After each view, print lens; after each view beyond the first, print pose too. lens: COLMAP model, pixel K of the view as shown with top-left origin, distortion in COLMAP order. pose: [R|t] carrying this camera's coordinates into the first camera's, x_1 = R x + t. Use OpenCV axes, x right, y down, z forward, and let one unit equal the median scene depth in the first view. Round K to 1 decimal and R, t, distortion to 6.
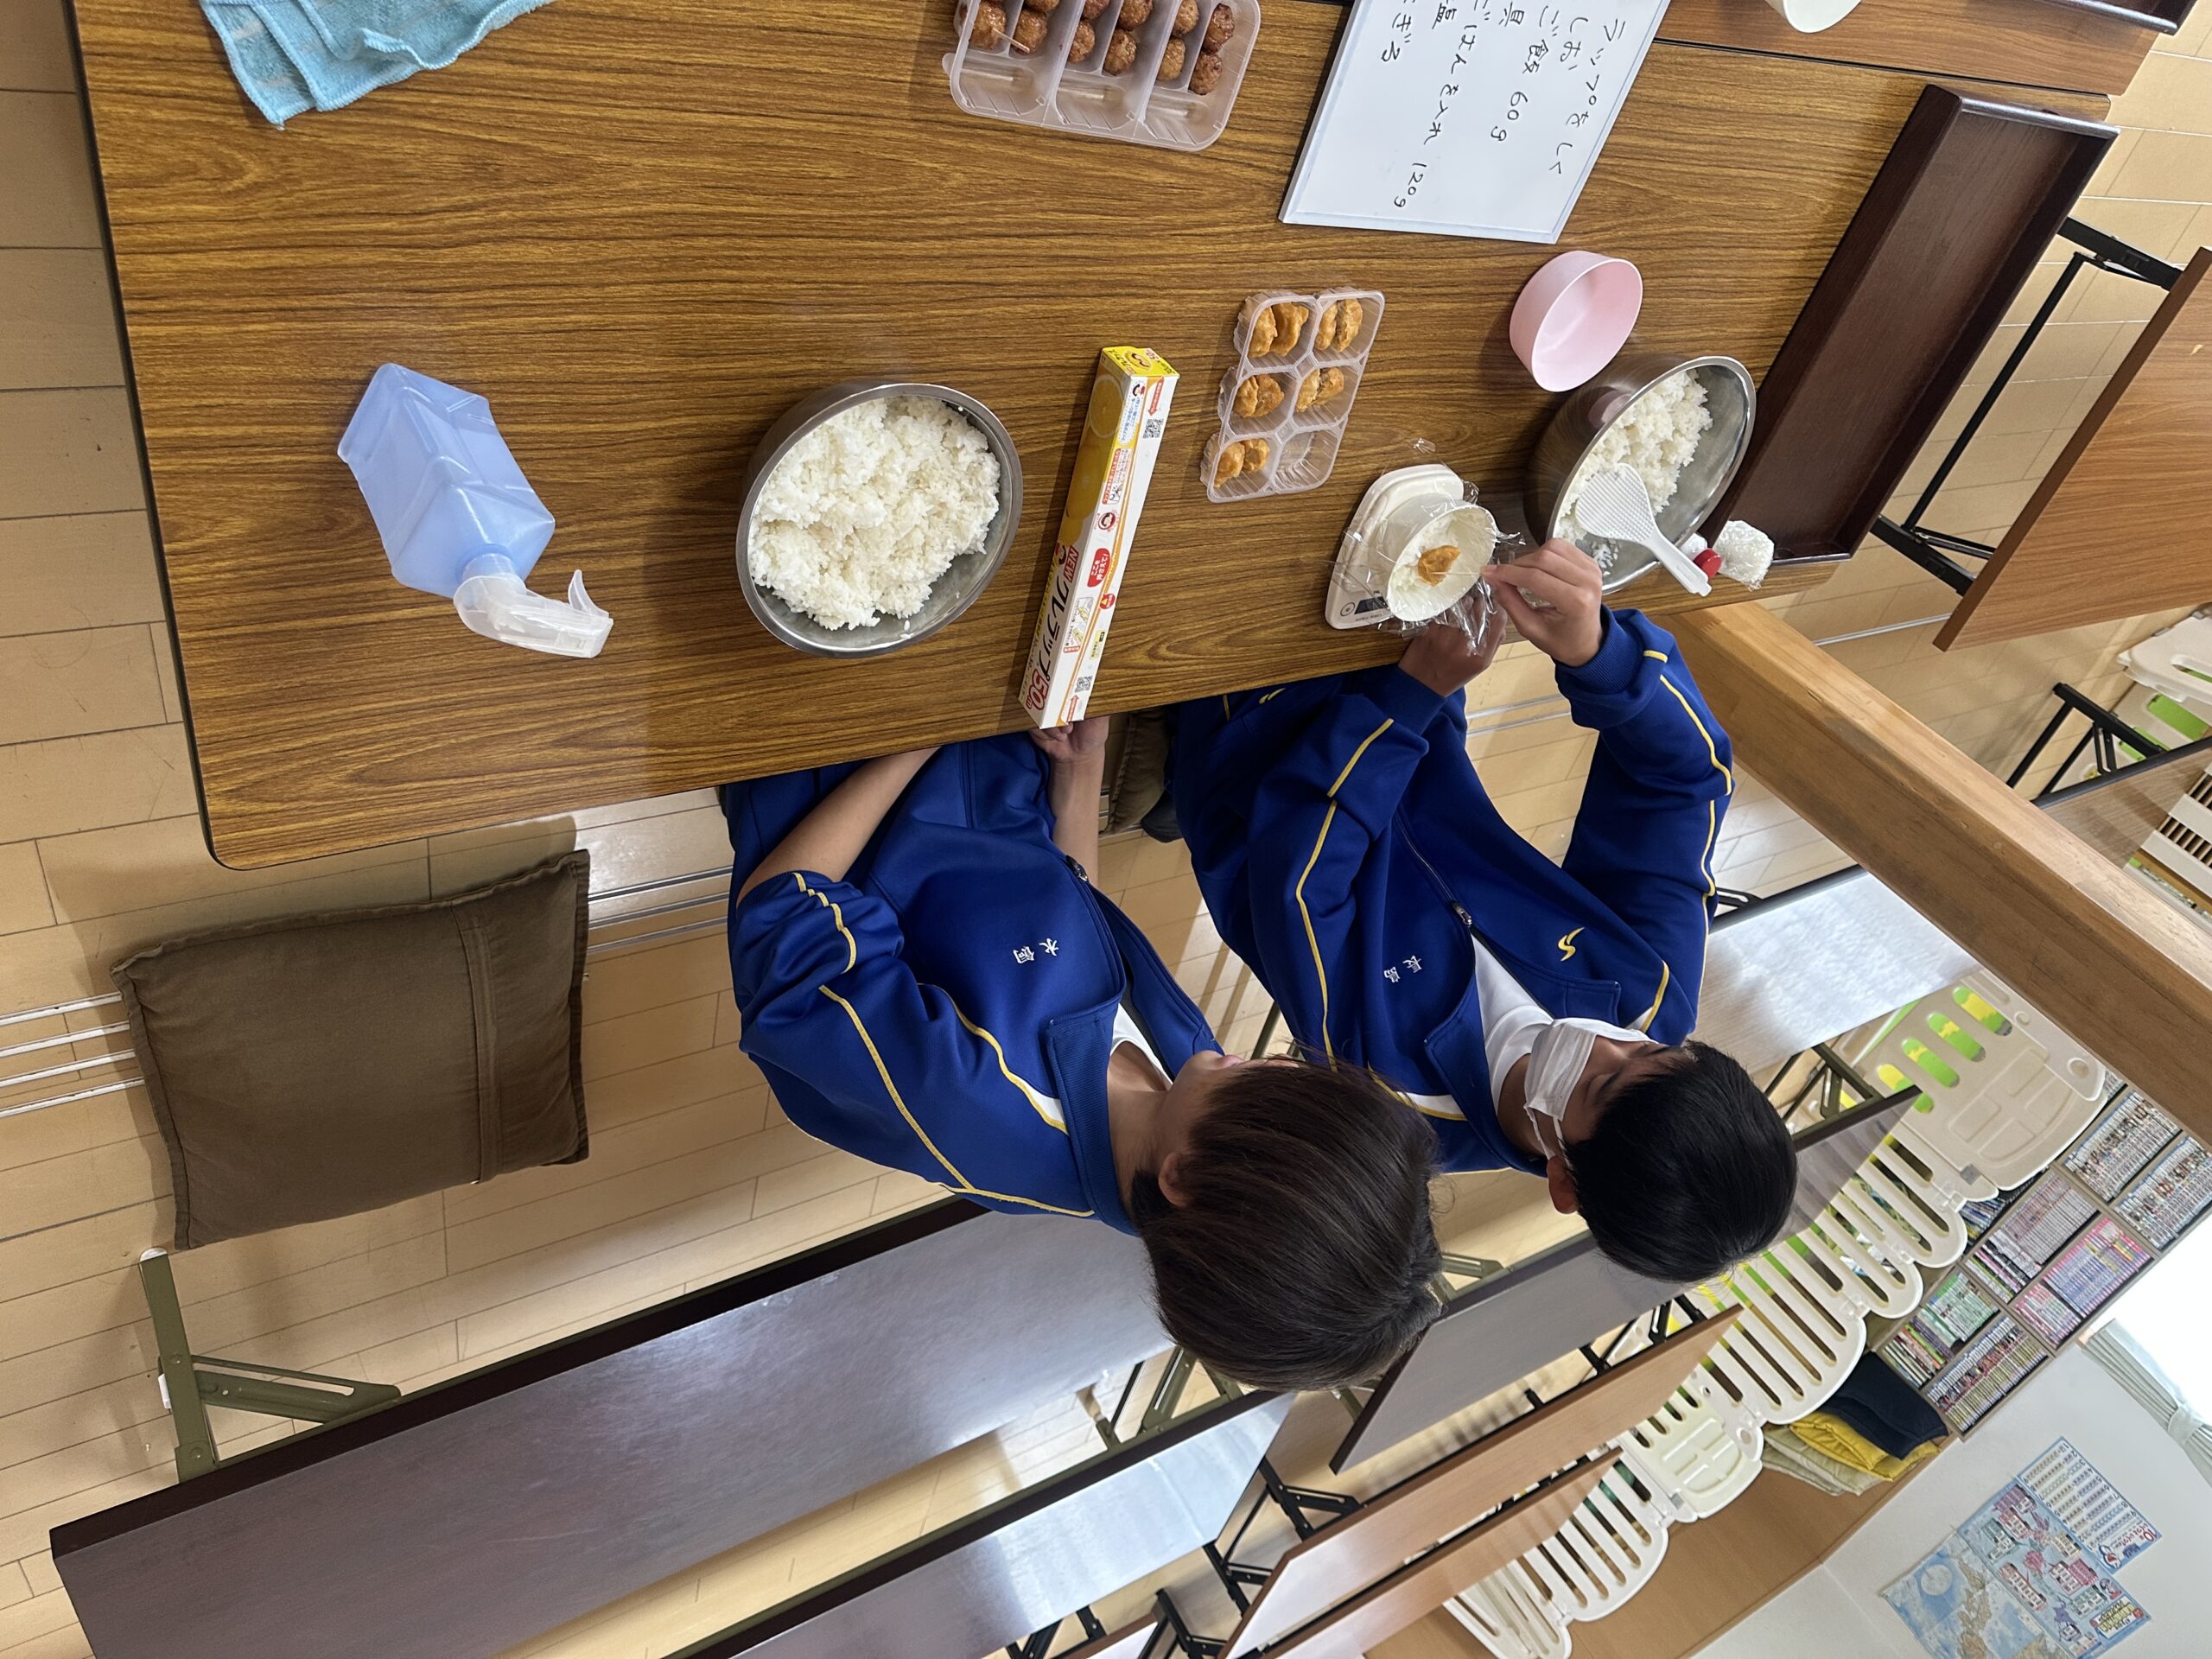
lens RADIAL K [[1579.3, 0, 1106.0], [0, 1579.3, 829.5], [0, 0, 1]] dist [0.008344, -0.014839]
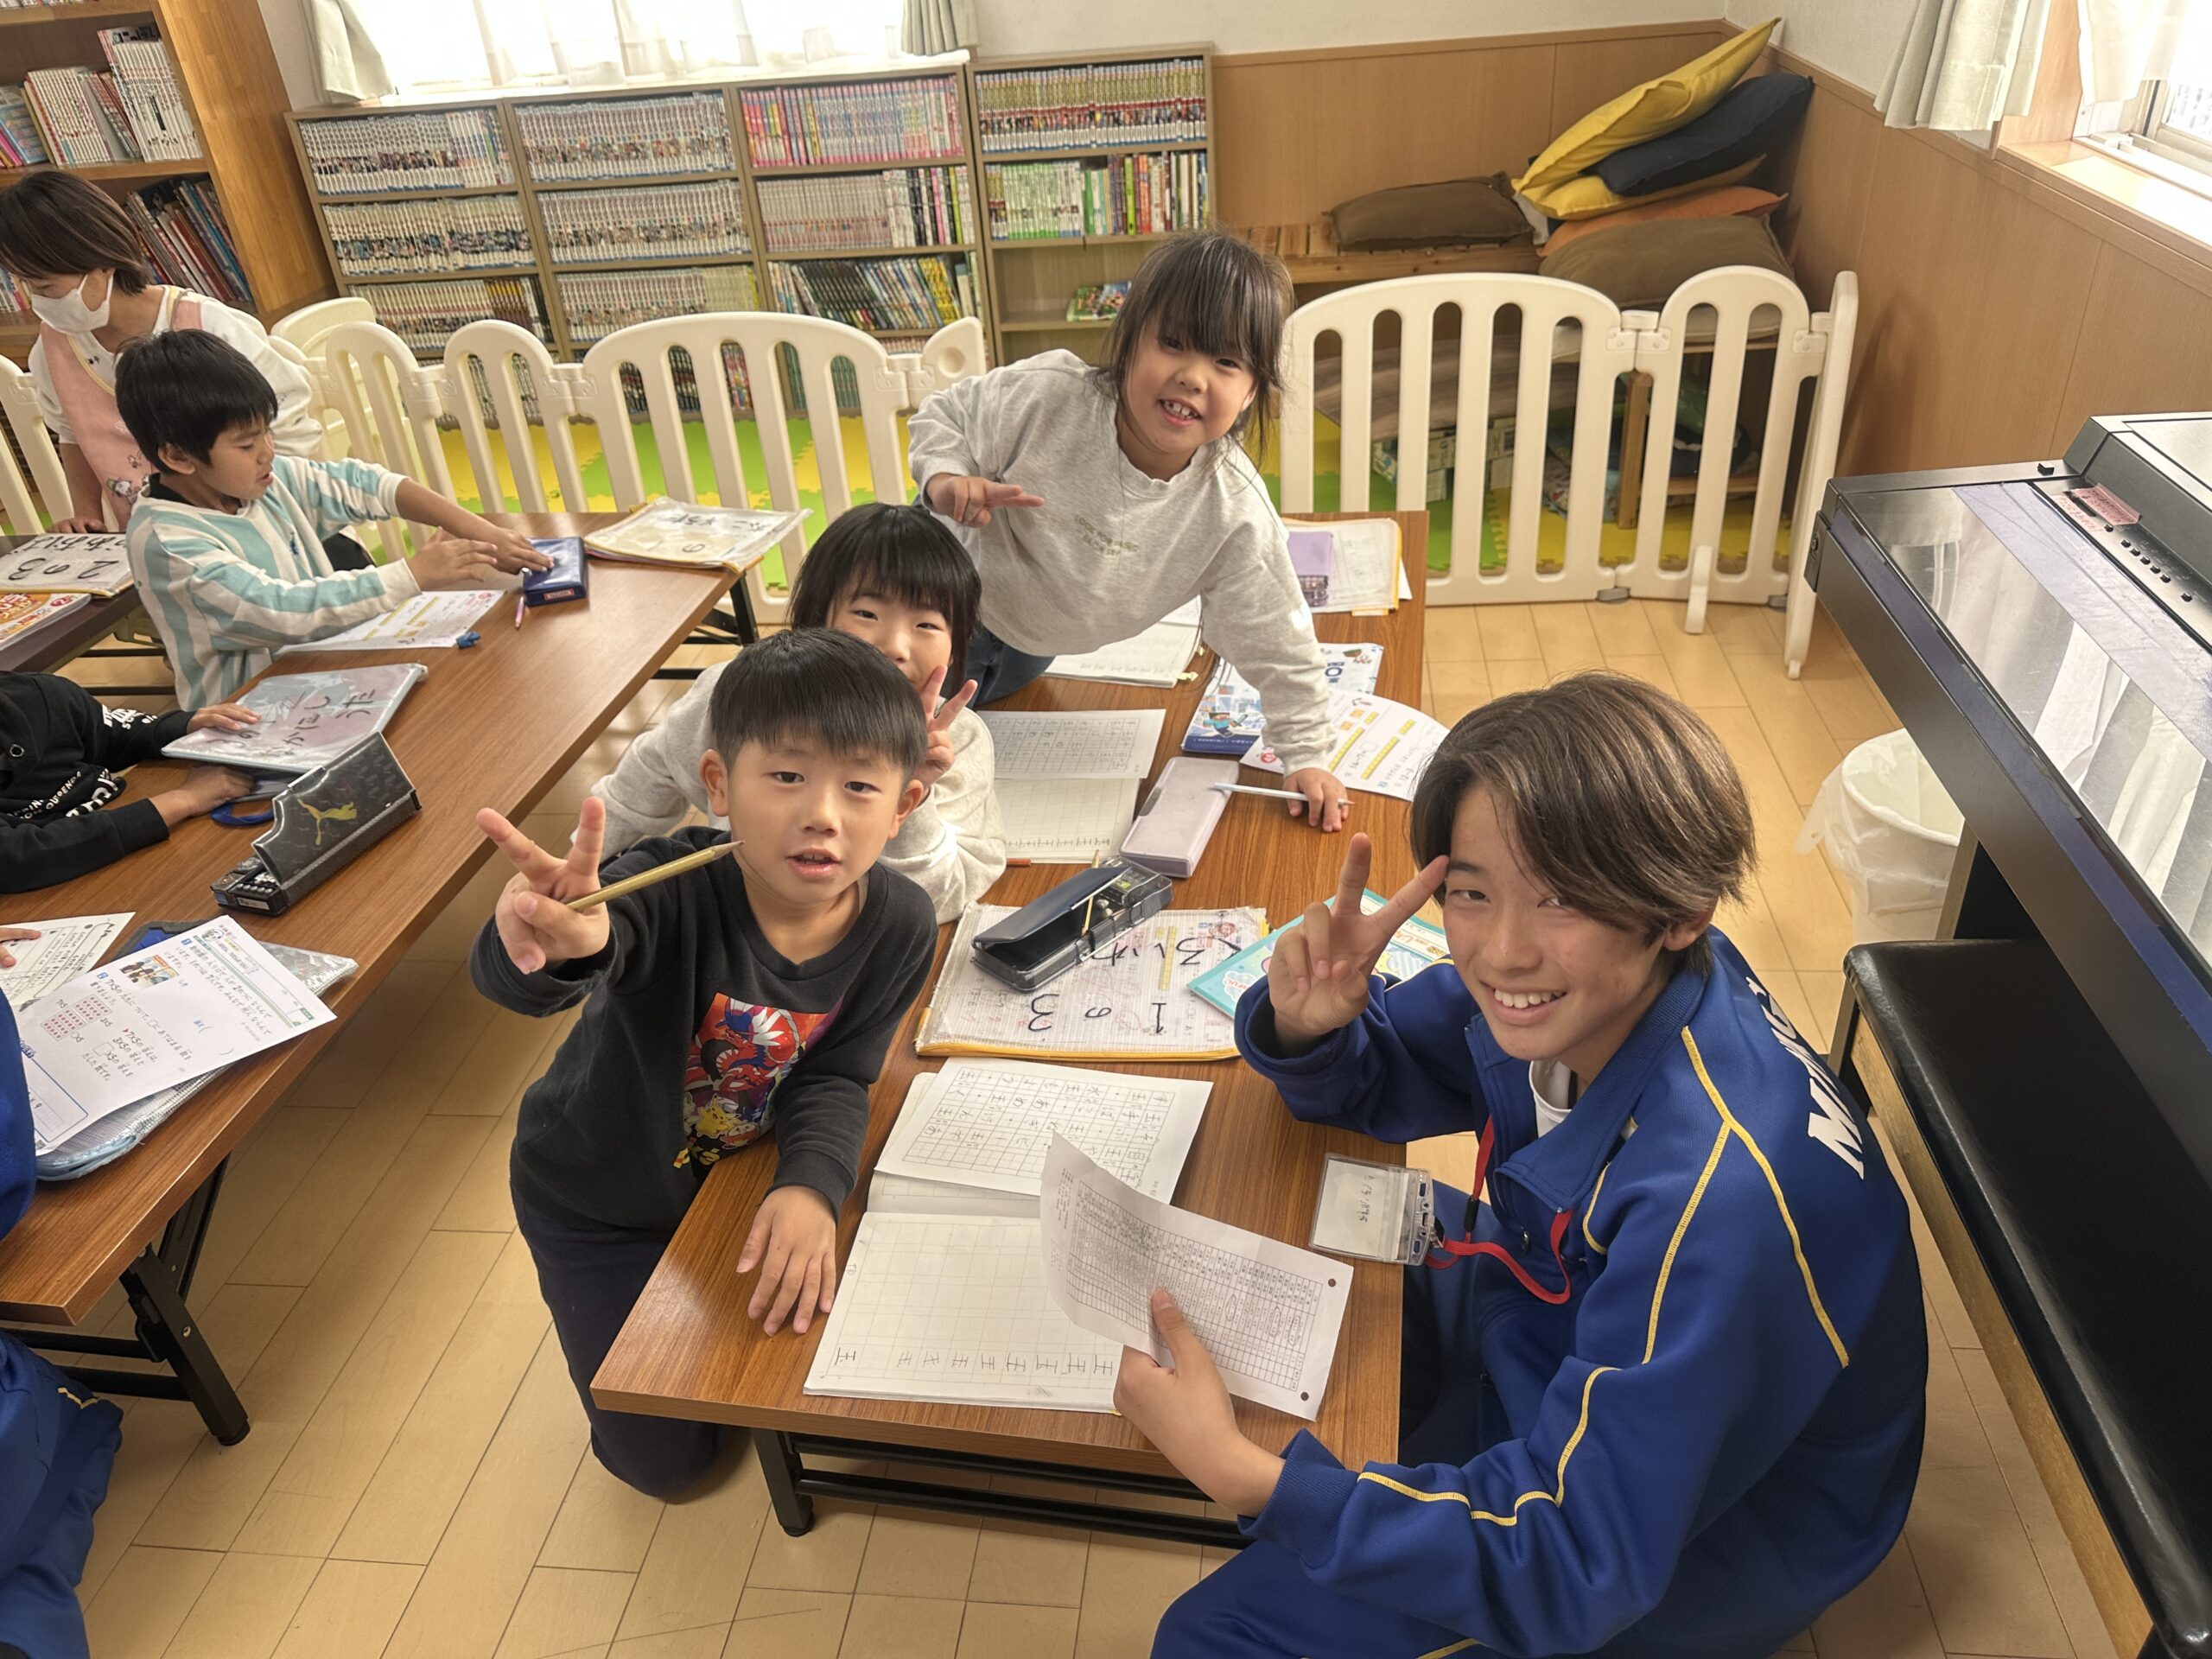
lens RADIAL K [[1579.3, 0, 1106.0], [0, 1579.3, 829.5], [0, 0, 1]] dist [0.008344, -0.014839]
pose [[-0.168427, -0.871033, 0.461448, -0.005011], [0.677844, -0.442225, -0.587336, 0.609685], [0.715653, 0.213867, 0.664907, 0.645568]]
